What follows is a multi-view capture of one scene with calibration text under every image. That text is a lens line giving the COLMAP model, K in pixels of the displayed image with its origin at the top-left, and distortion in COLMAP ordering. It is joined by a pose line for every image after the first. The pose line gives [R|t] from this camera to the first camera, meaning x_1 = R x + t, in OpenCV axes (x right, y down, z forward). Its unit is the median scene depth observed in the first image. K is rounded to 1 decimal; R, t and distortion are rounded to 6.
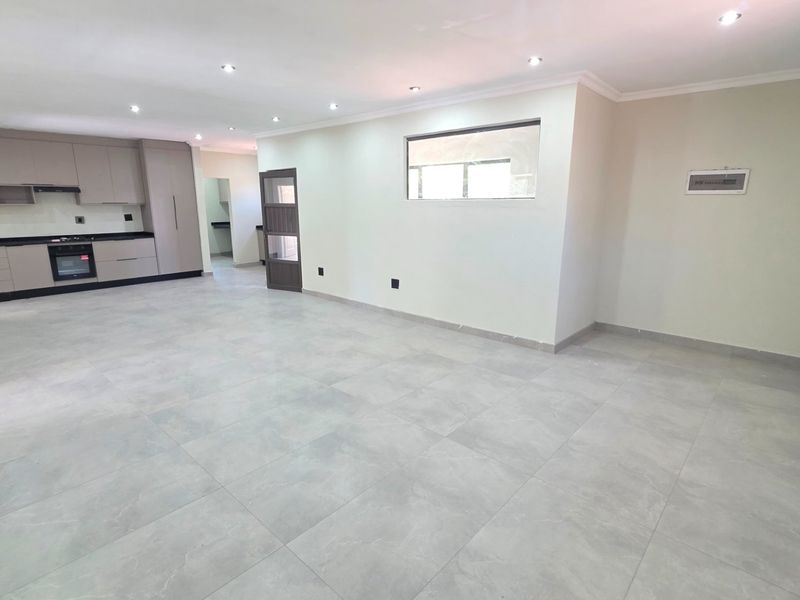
lens RADIAL K [[426.7, 0, 399.0], [0, 426.7, 295.3], [0, 0, 1]] dist [0.000194, 0.000539]
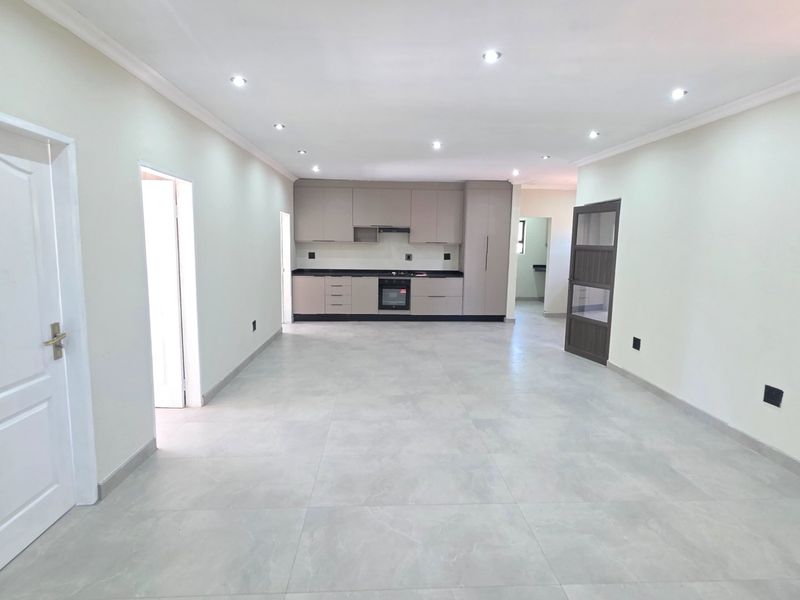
lens RADIAL K [[426.7, 0, 399.0], [0, 426.7, 295.3], [0, 0, 1]] dist [0.000194, 0.000539]
pose [[0.713685, 0.098437, -0.693515, 0.012078], [-0.165009, 0.985839, -0.029878, -0.044640], [0.680754, 0.135760, 0.719822, 0.213499]]
